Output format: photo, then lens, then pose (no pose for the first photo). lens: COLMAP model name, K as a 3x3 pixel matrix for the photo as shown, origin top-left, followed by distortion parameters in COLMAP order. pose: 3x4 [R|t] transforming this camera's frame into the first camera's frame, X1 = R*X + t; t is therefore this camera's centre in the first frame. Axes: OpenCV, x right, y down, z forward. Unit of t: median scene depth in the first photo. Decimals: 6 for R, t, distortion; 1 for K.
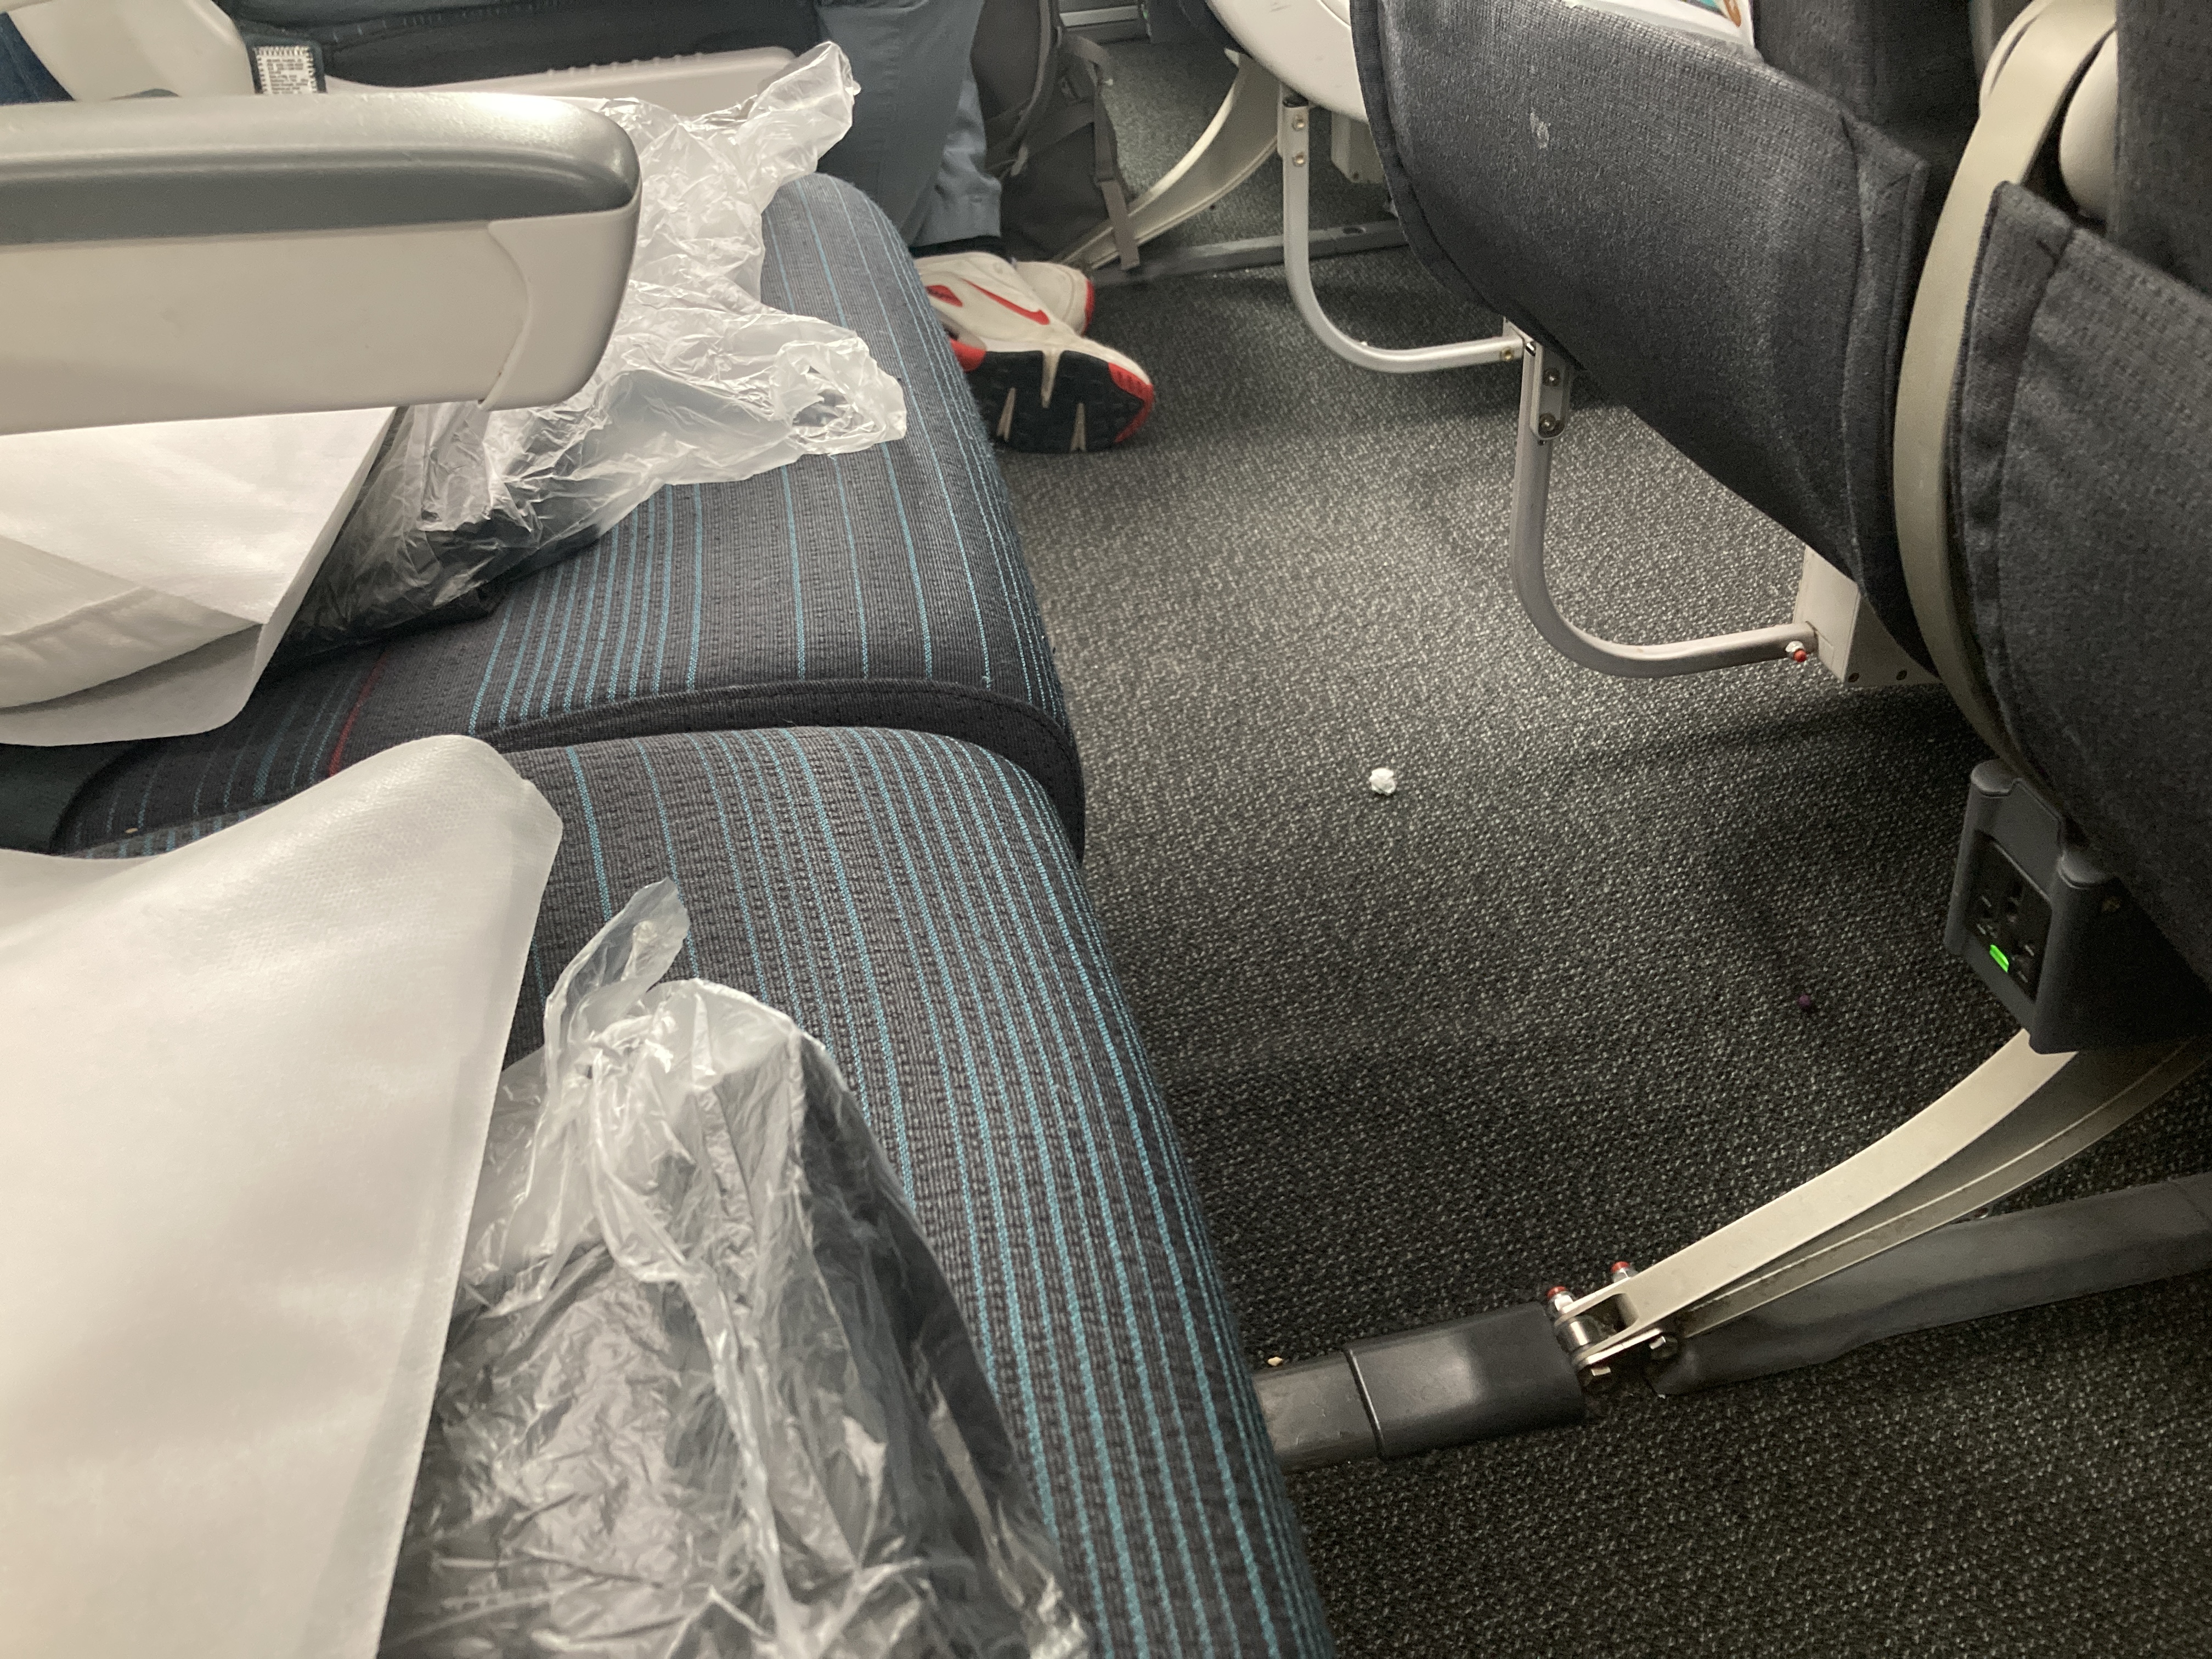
lens RADIAL K [[1881.6, 0, 1106.0], [0, 1881.6, 829.5], [0, 0, 1]] dist [0.007285, 0.002126]
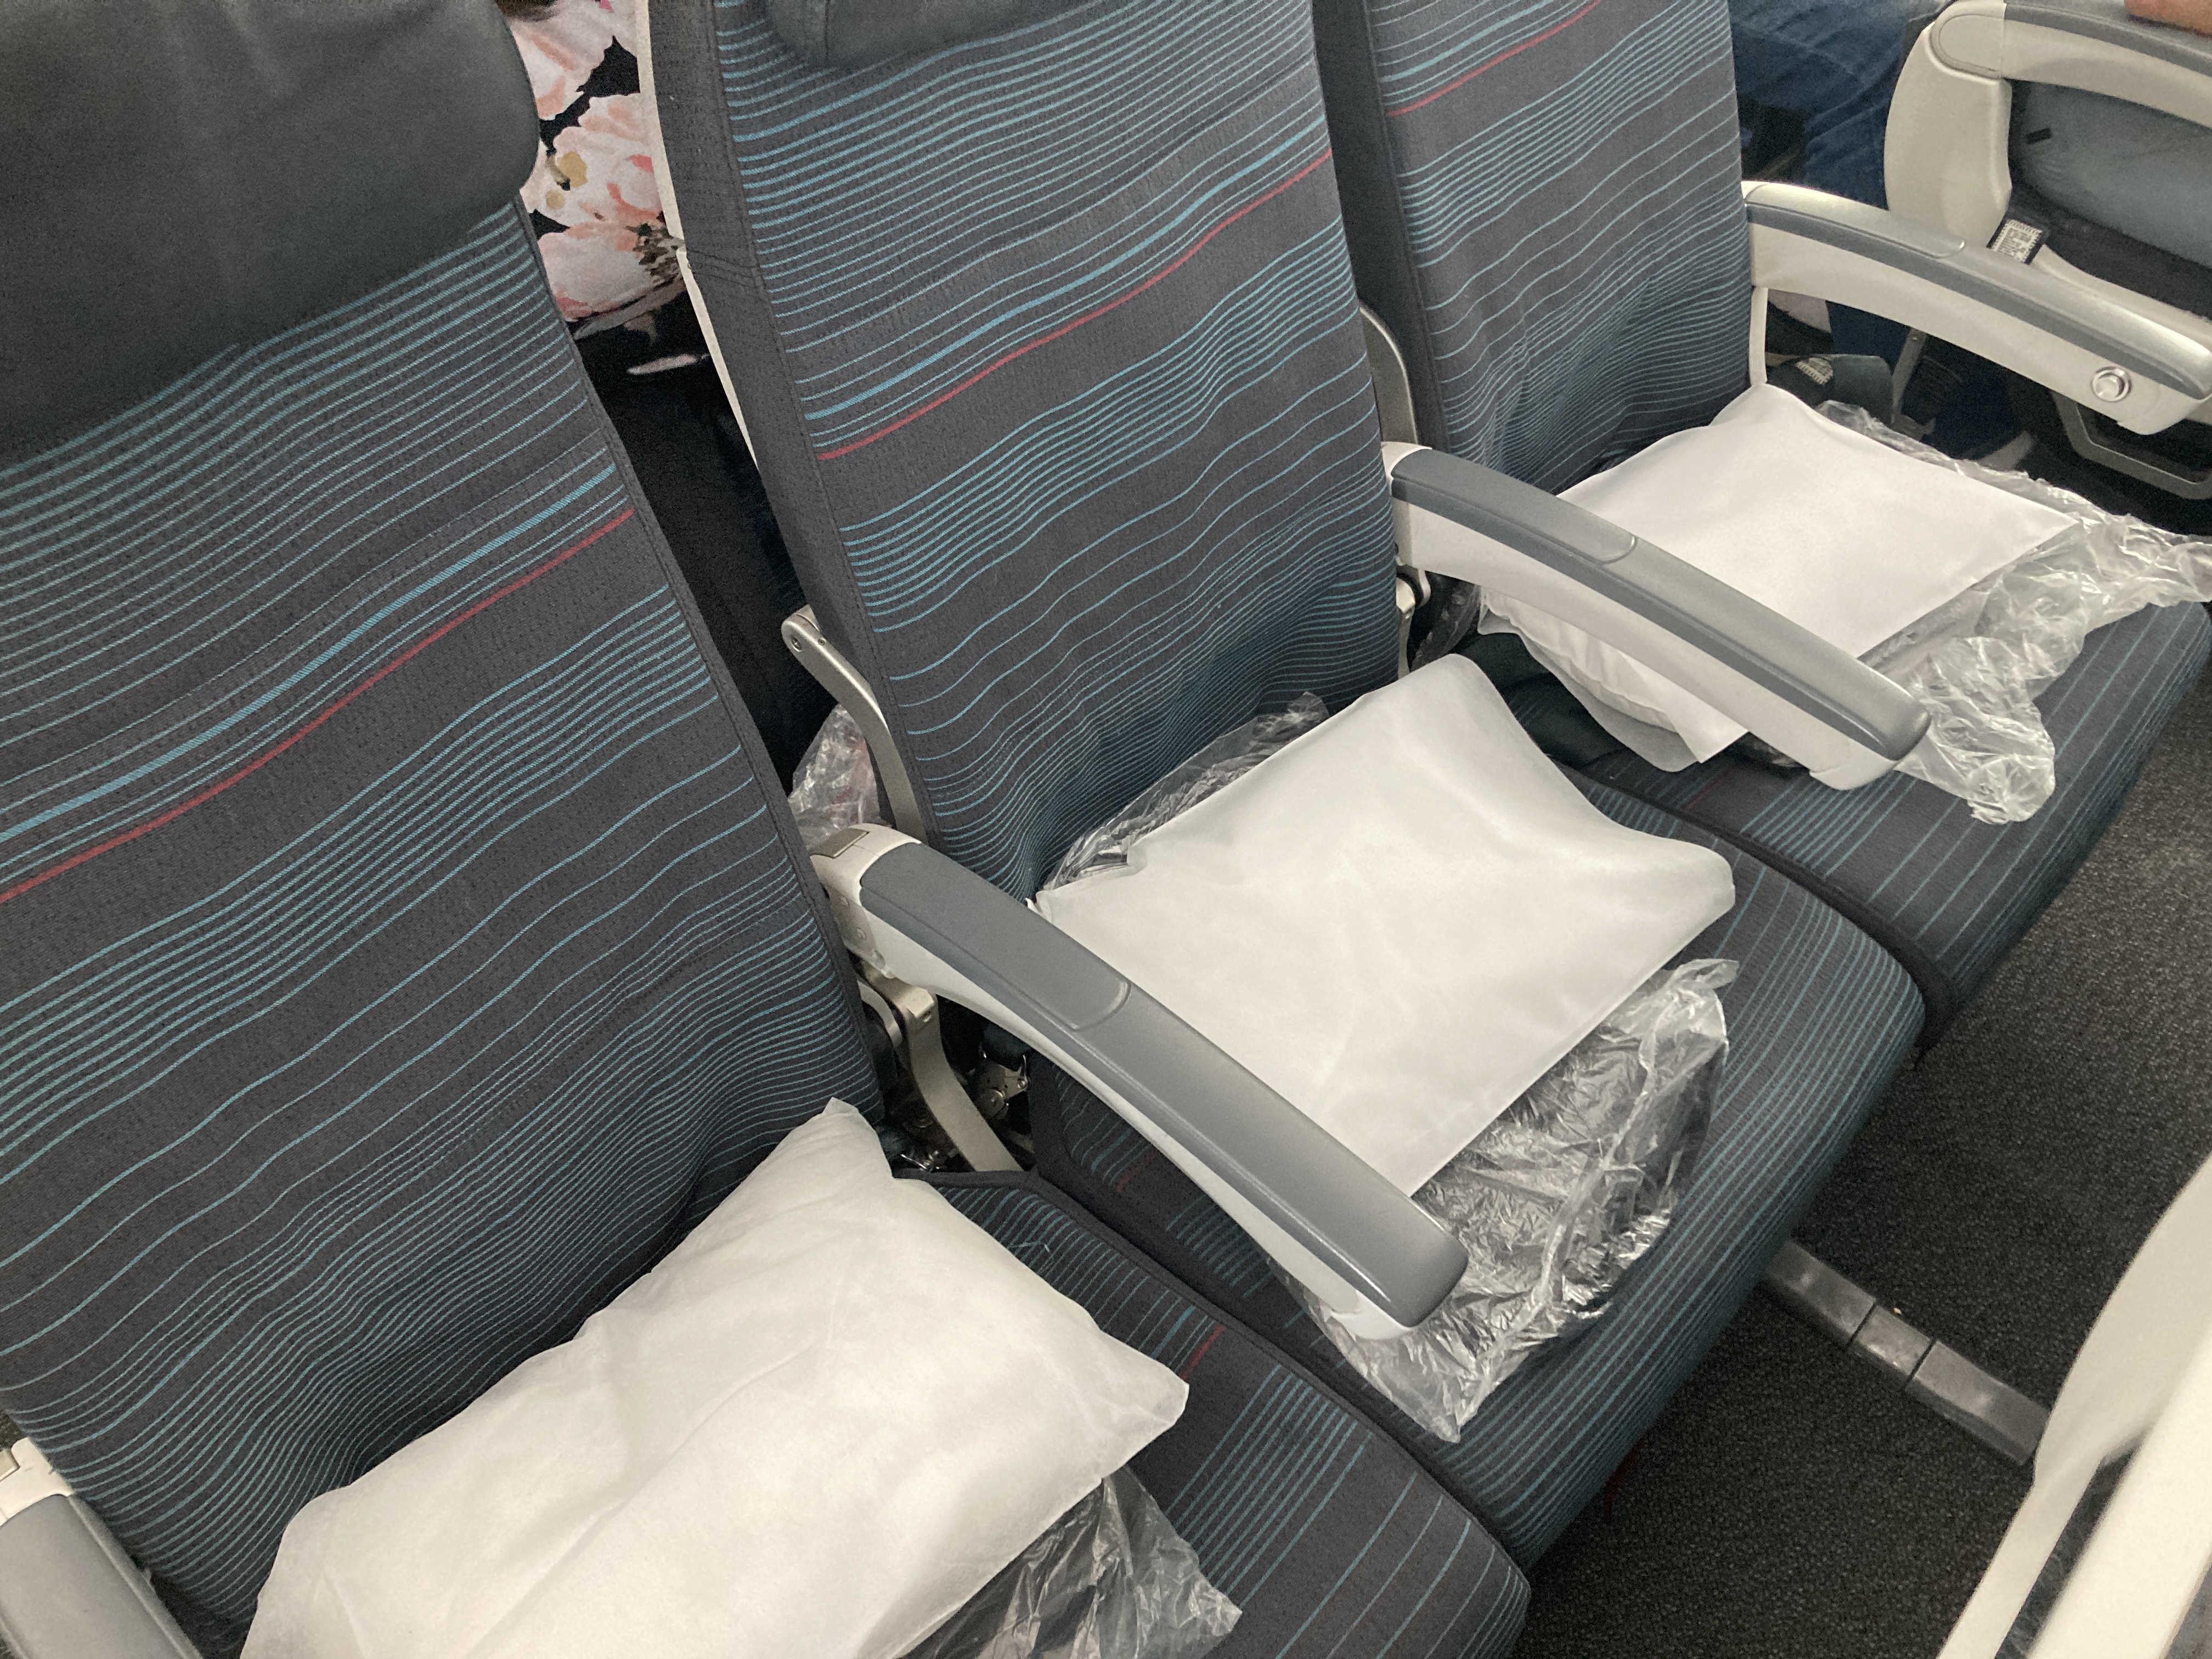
lens RADIAL K [[1881.6, 0, 1106.0], [0, 1881.6, 829.5], [0, 0, 1]] dist [0.007285, 0.002126]
pose [[0.602252, 0.640858, -0.476018, 0.507529], [-0.536094, 0.766499, 0.353670, -0.749373], [0.591519, 0.042192, 0.805186, -2.264263]]
